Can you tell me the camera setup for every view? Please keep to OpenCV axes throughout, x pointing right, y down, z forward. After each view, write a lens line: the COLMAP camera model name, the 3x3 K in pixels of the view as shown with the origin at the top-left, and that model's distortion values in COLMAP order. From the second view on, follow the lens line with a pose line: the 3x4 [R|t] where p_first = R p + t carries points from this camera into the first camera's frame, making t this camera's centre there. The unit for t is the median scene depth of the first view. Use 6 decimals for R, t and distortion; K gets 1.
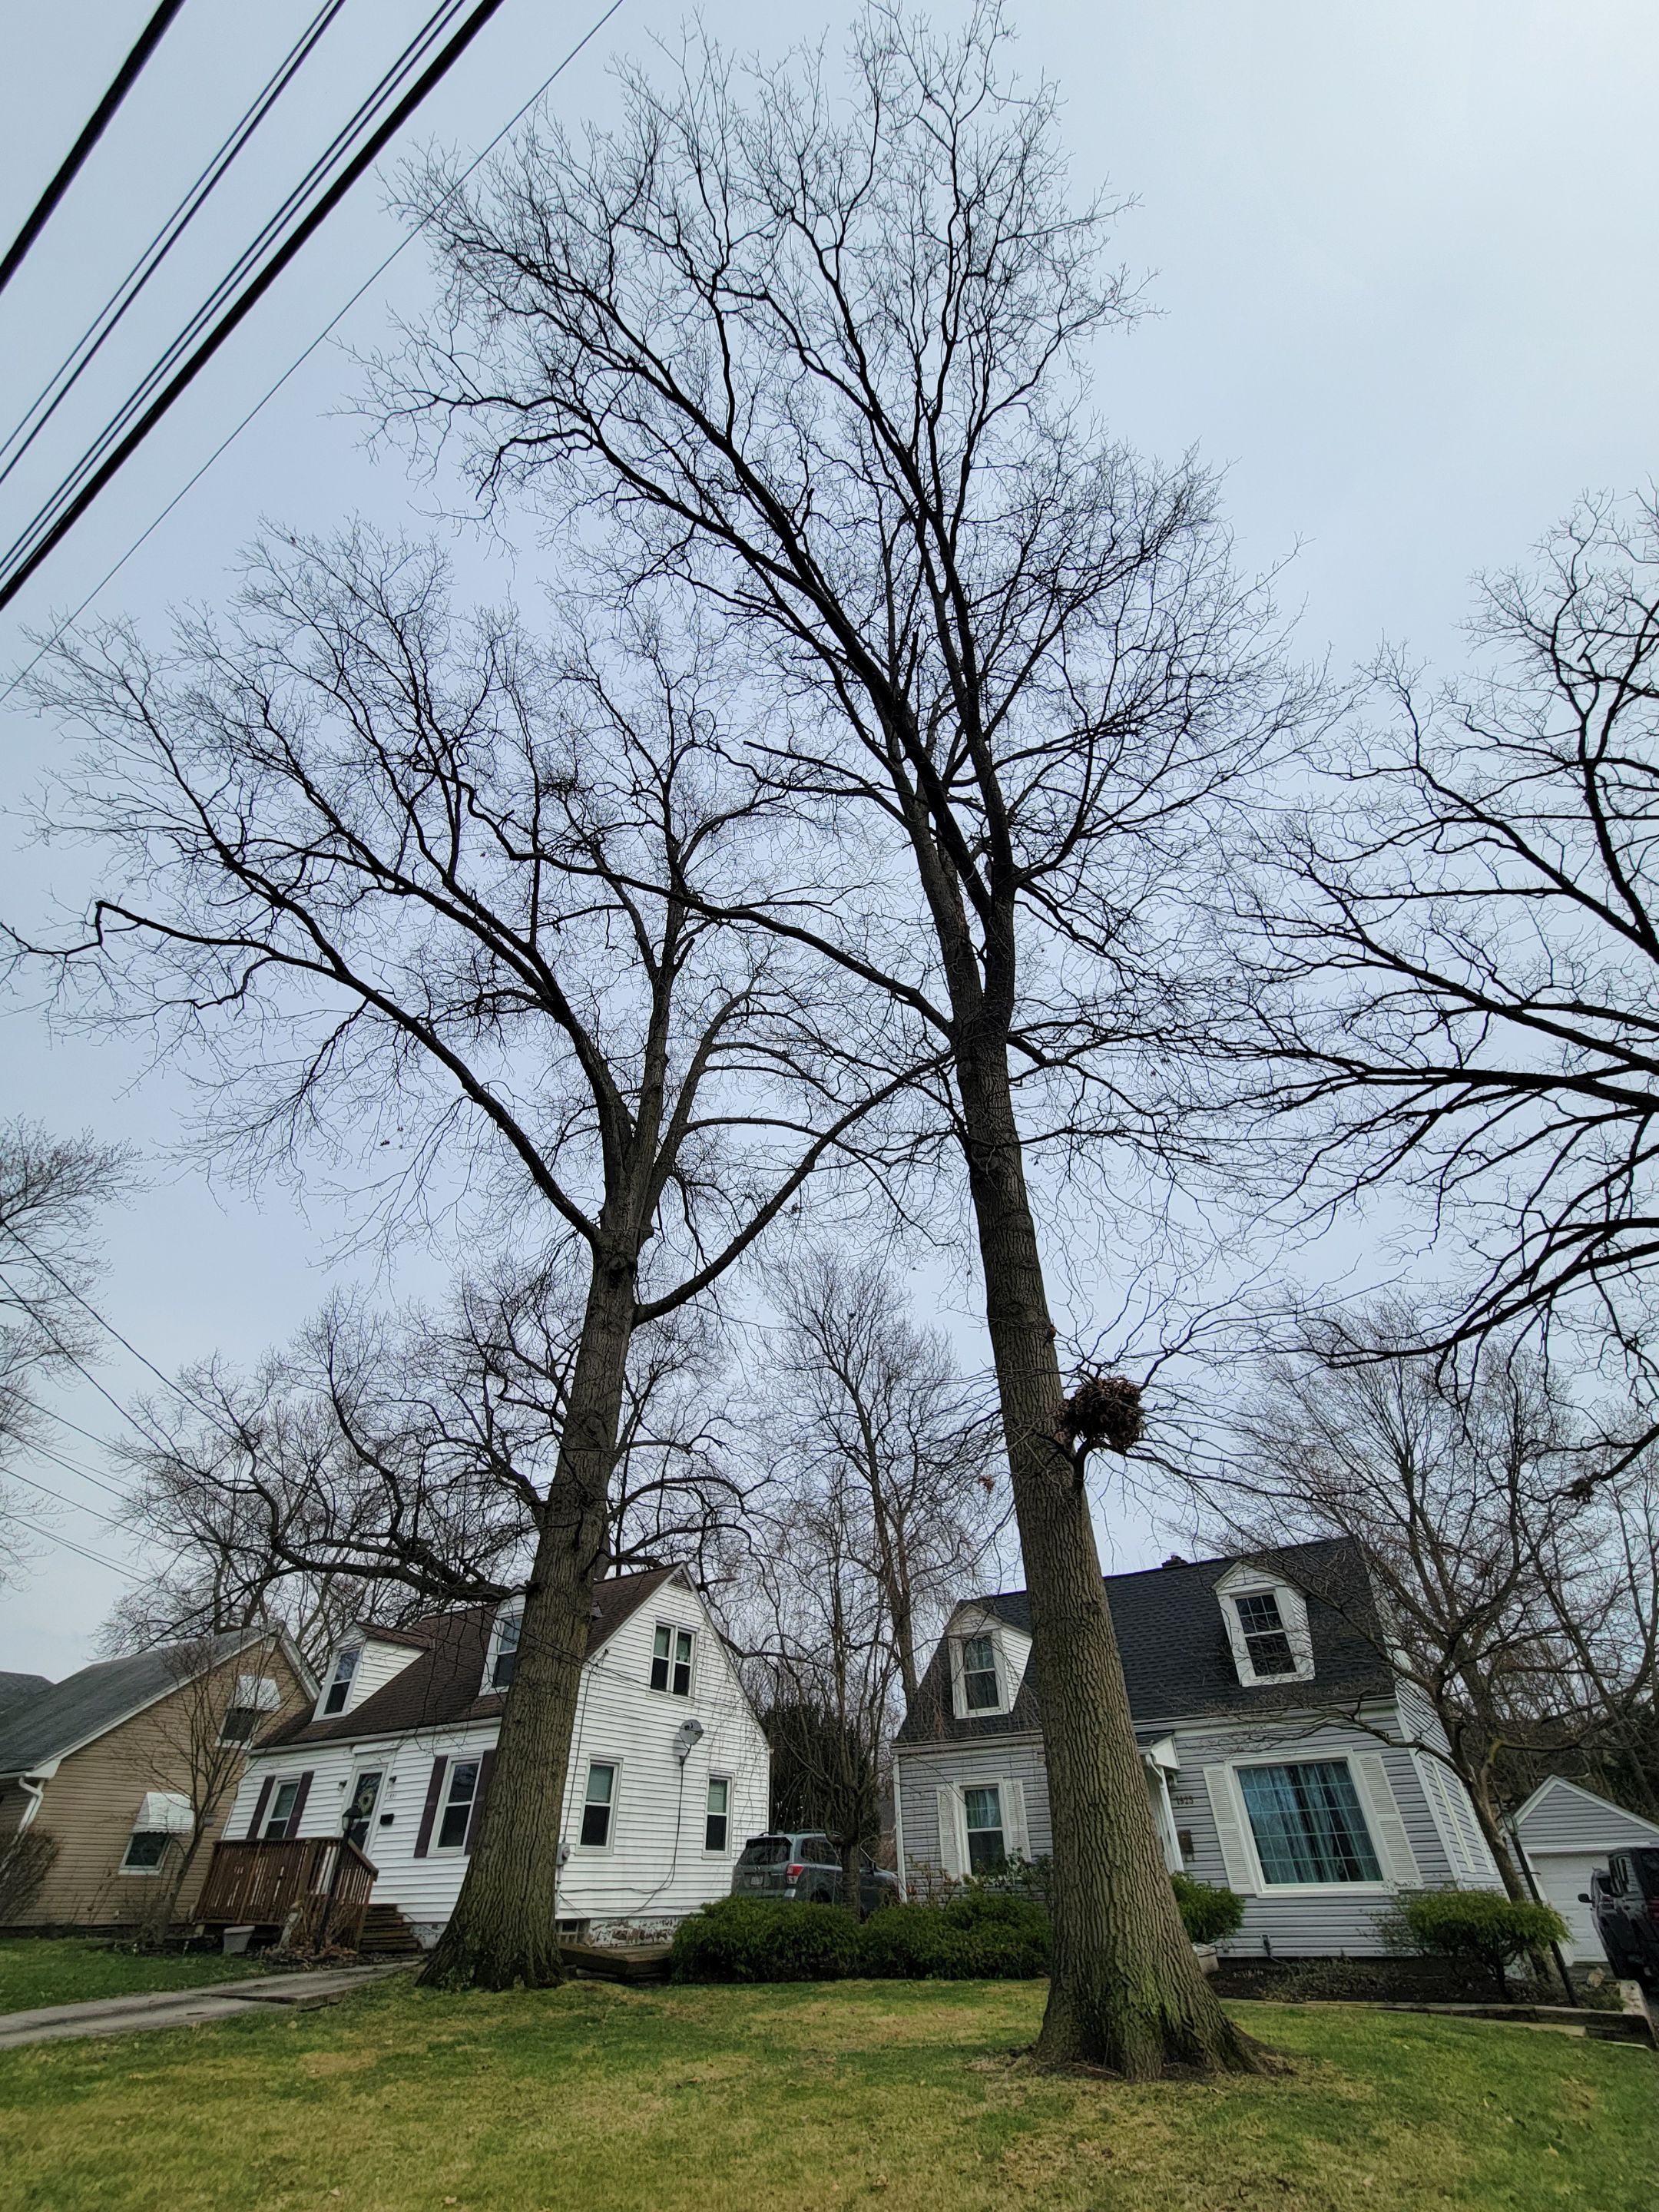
lens RADIAL K [[886.7, 0, 829.5], [0, 886.7, 1106.0], [0, 0, 1]] dist [-0.000618, -0.002910]
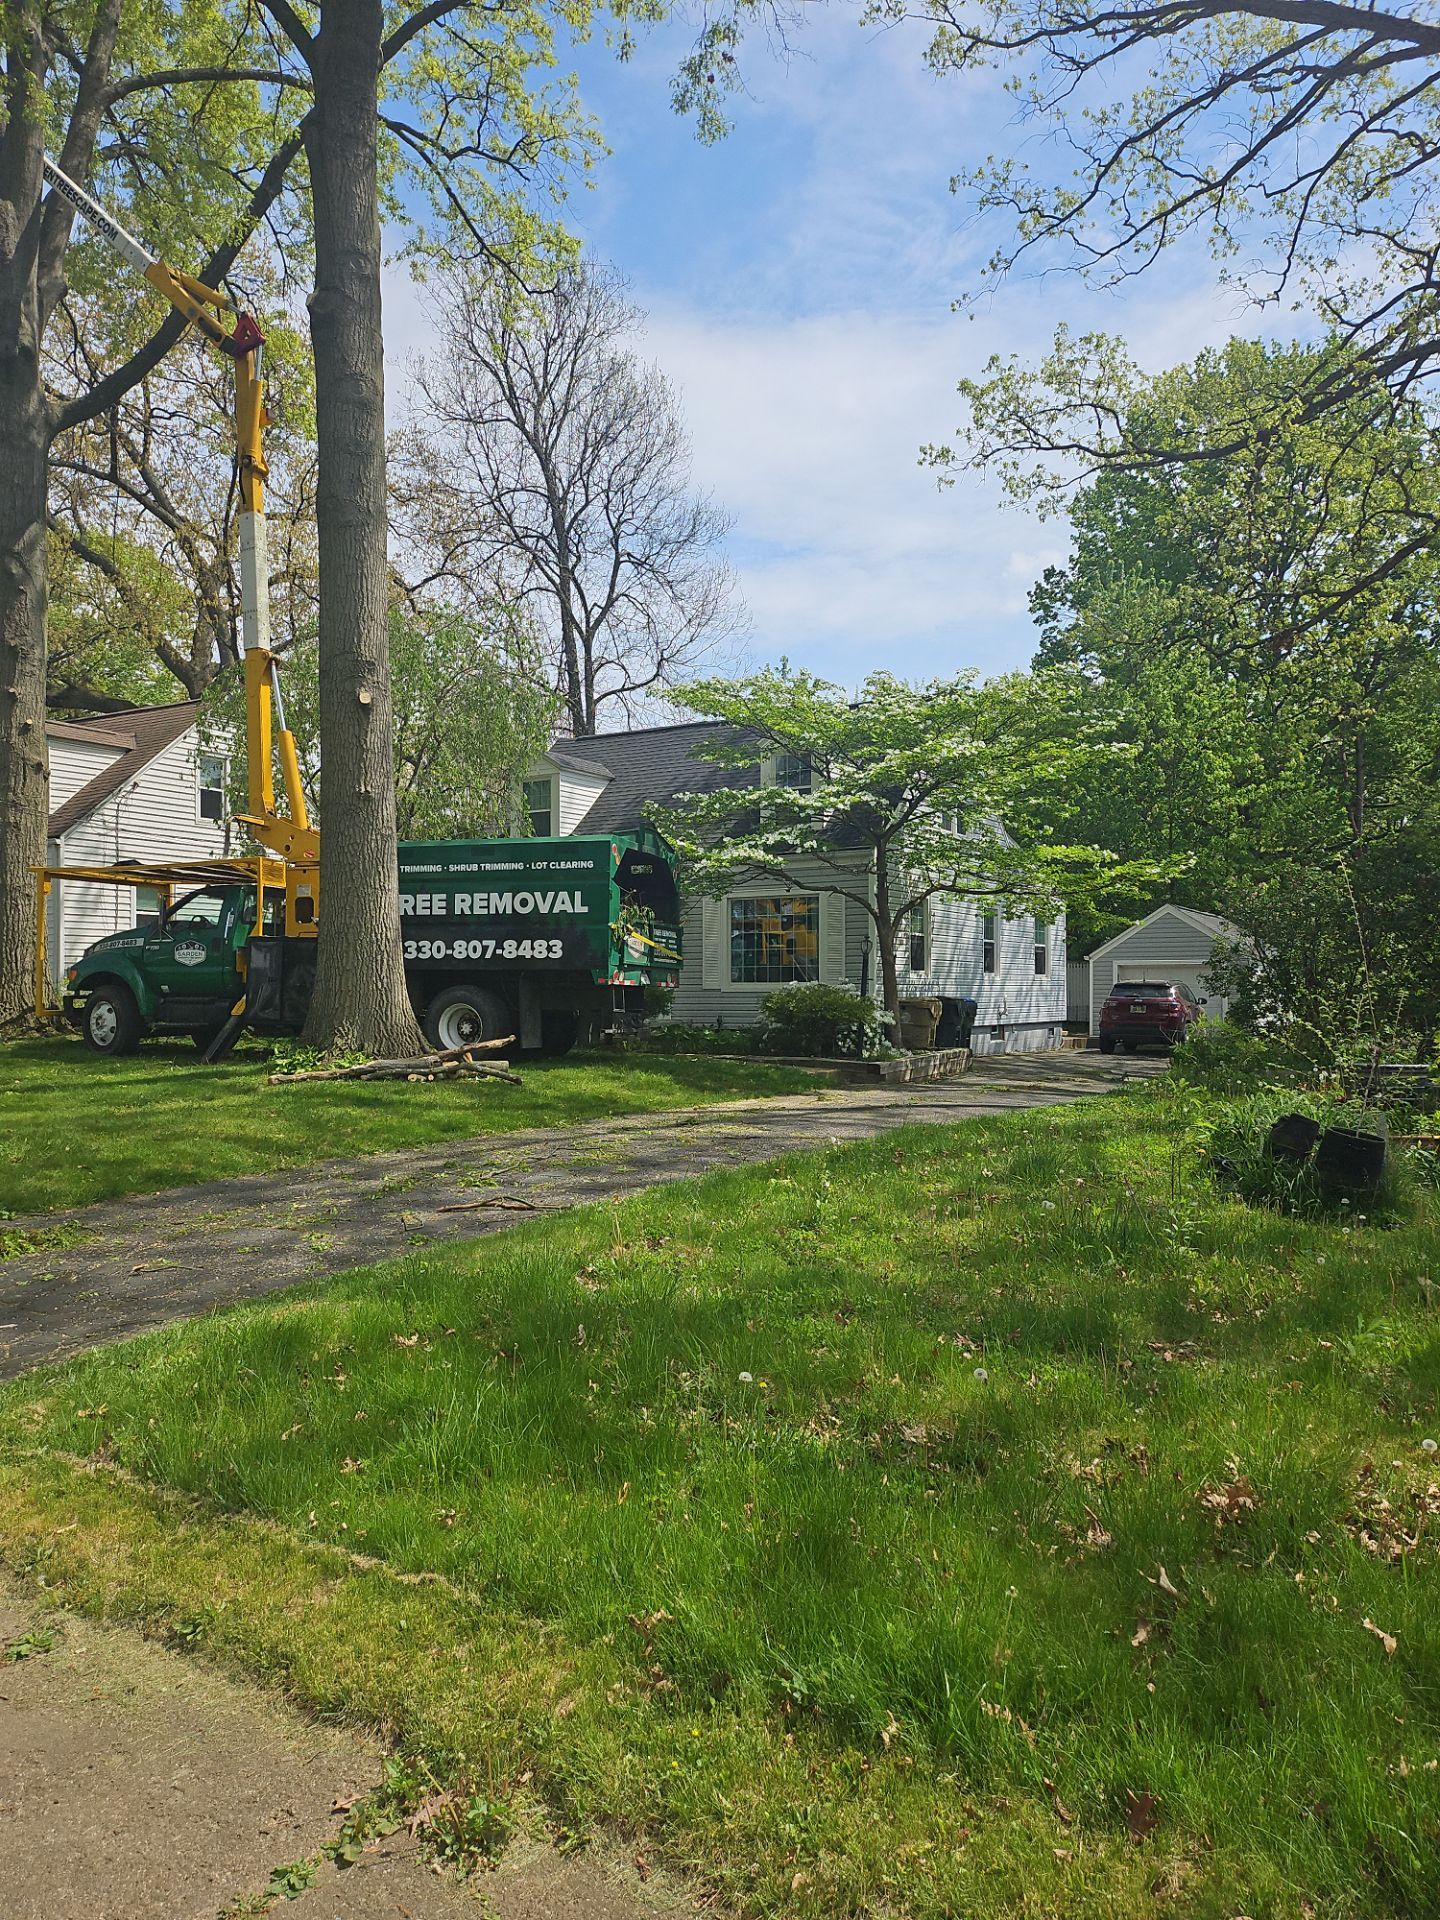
lens RADIAL K [[1336.6, 0, 700.0], [0, 1336.6, 973.2], [0, 0, 1]] dist [0.078606, -0.084110]
pose [[0.999591, 0.016605, 0.023302, 0.310620], [-0.027802, 0.756170, 0.653784, -0.177979], [-0.006764, -0.654164, 0.756322, -0.206518]]
